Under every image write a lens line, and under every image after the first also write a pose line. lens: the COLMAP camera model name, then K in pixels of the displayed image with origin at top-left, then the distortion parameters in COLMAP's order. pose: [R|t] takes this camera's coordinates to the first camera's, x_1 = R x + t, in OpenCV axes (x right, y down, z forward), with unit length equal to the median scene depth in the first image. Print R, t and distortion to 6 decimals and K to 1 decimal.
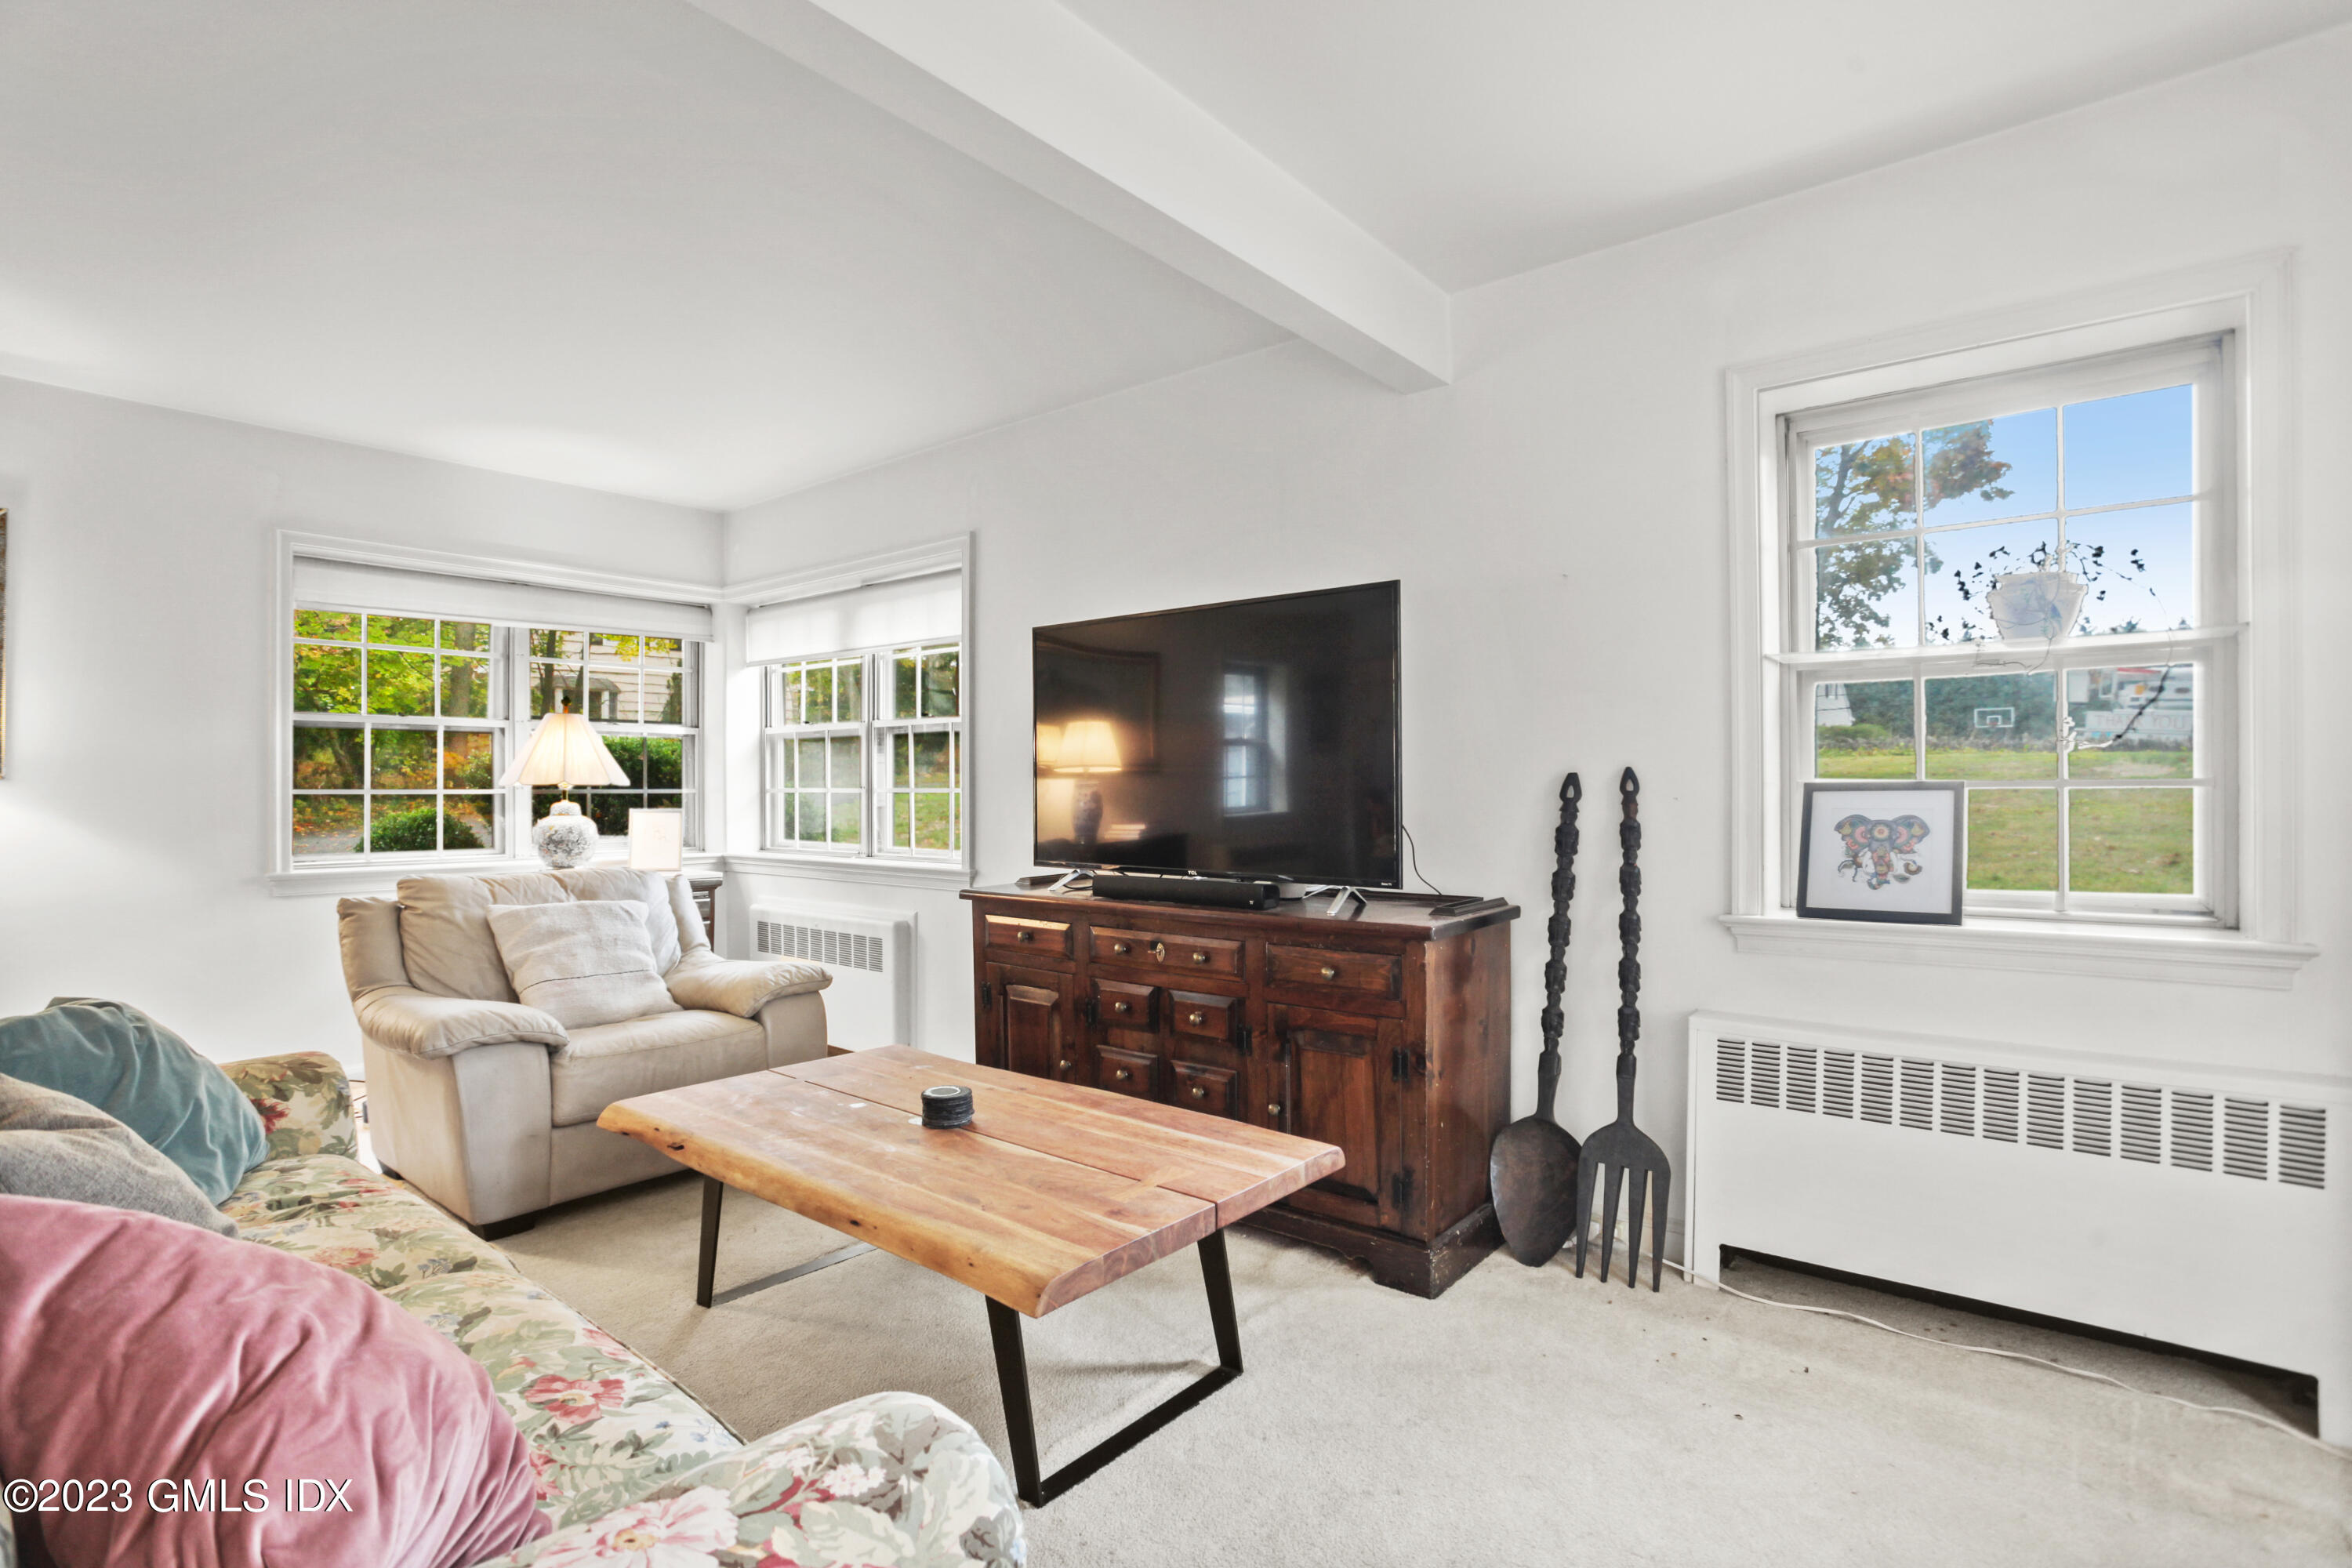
lens RADIAL K [[1143.0, 0, 1177.5], [0, 1143.0, 796.9], [0, 0, 1]] dist [-0.001846, 0.000003]
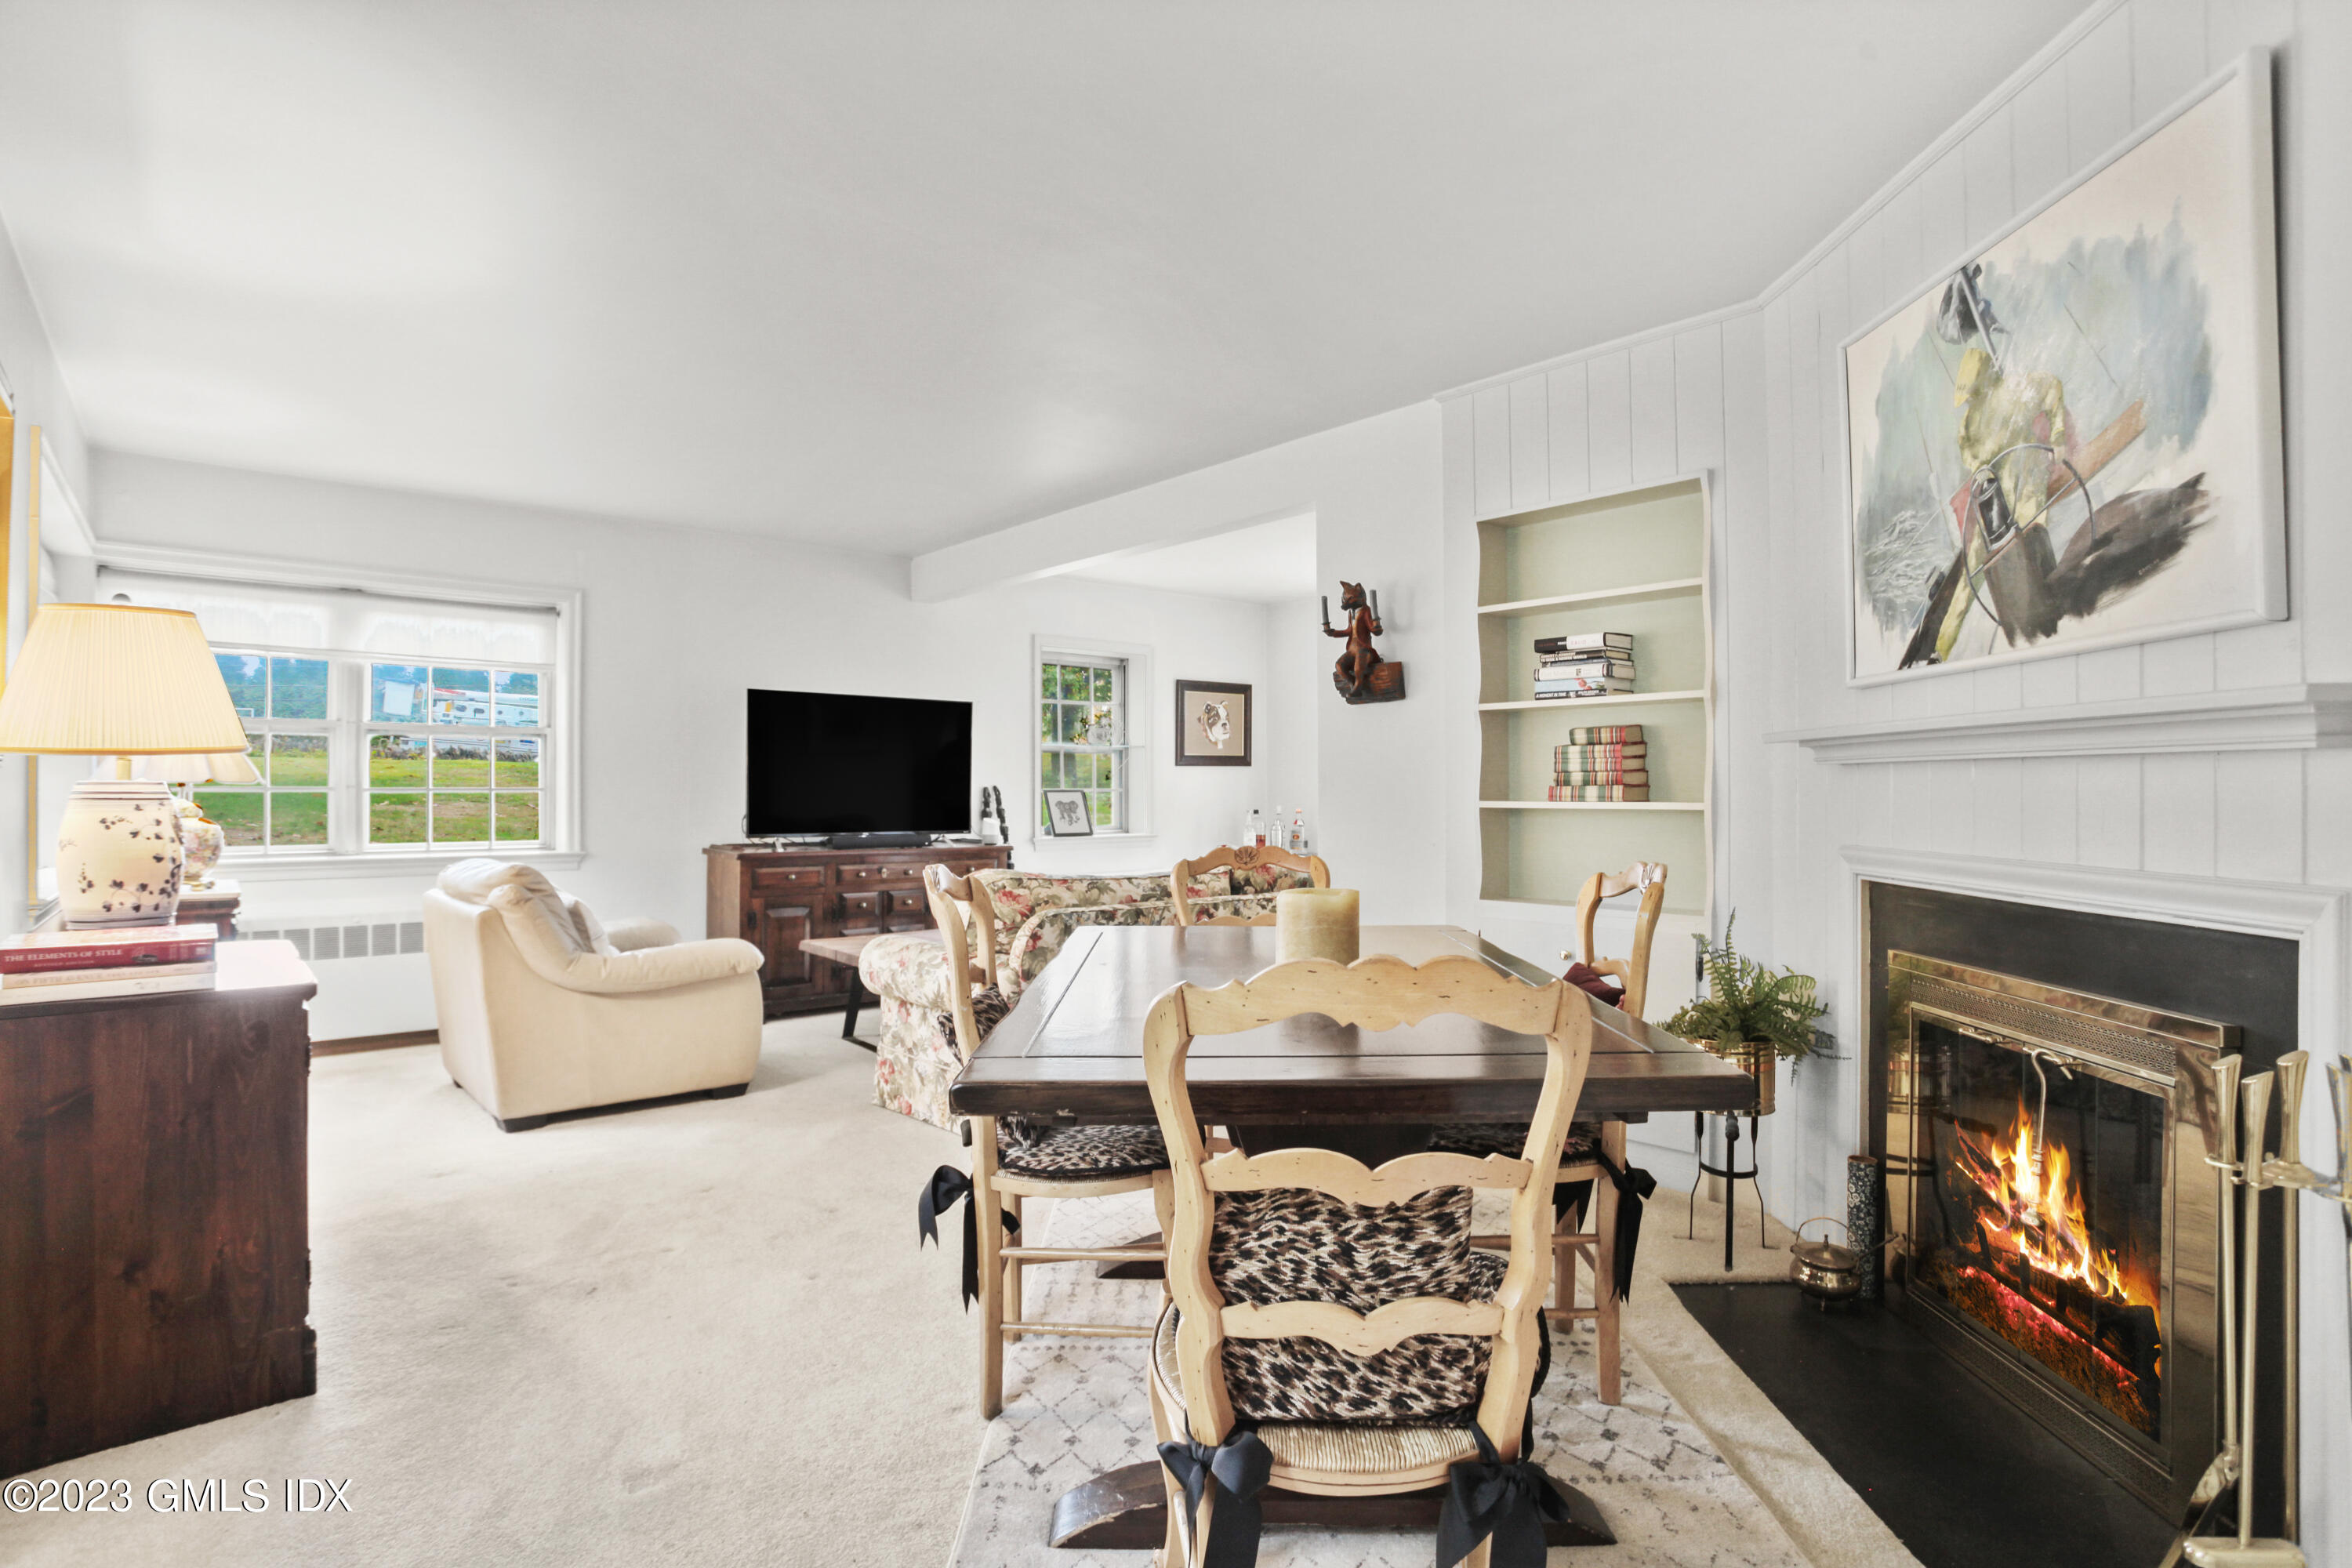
lens RADIAL K [[1143.0, 0, 1177.5], [0, 1143.0, 796.9], [0, 0, 1]] dist [-0.001846, 0.000003]
pose [[0.097927, 0.003237, 0.995188, -1.855453], [0.011078, 0.999929, -0.004343, 0.016078], [-0.995132, 0.011450, 0.097885, 0.277744]]
